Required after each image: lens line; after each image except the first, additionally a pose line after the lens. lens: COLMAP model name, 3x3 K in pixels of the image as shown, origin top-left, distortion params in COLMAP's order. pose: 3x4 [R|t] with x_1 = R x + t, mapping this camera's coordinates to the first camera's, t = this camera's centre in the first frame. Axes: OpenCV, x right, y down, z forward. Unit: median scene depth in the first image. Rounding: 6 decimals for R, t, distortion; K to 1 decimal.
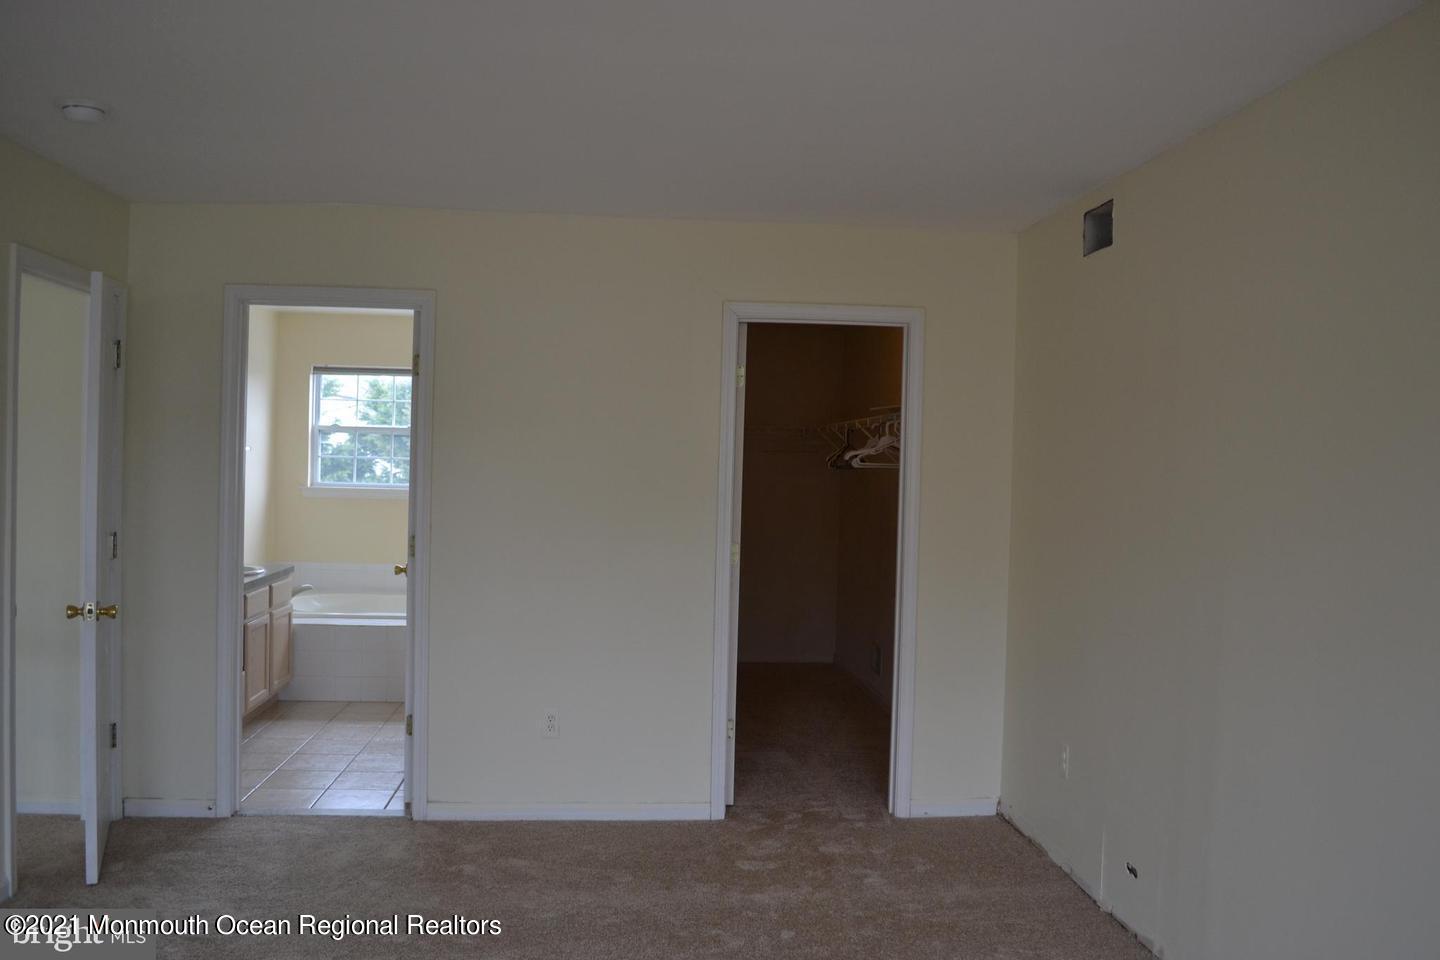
lens RADIAL K [[1177.7, 0, 725.9], [0, 1177.7, 486.1], [0, 0, 1]] dist [-0.079440, 0.010082]
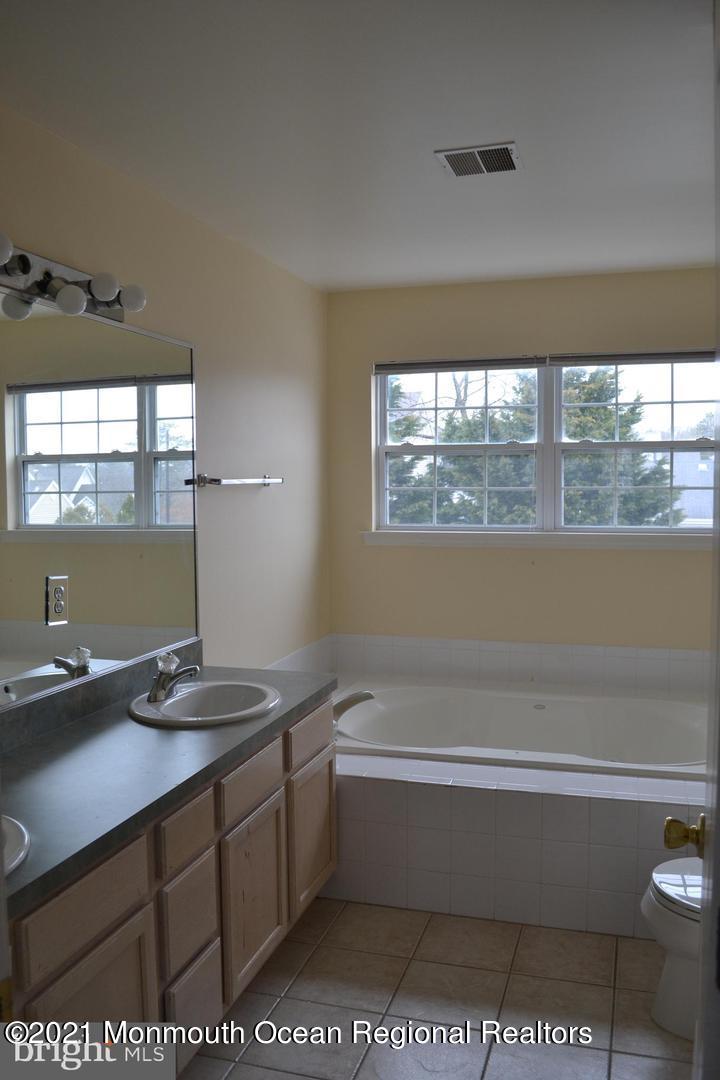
lens RADIAL K [[883.3, 0, 360.0], [0, 883.3, 540.0], [0, 0, 1]] dist [-0.079440, 0.010082]
pose [[0.923919, -0.007707, -0.382510, -0.156980], [0.022165, 0.999196, 0.033406, -0.012673], [0.381945, -0.039343, 0.923347, 0.494192]]
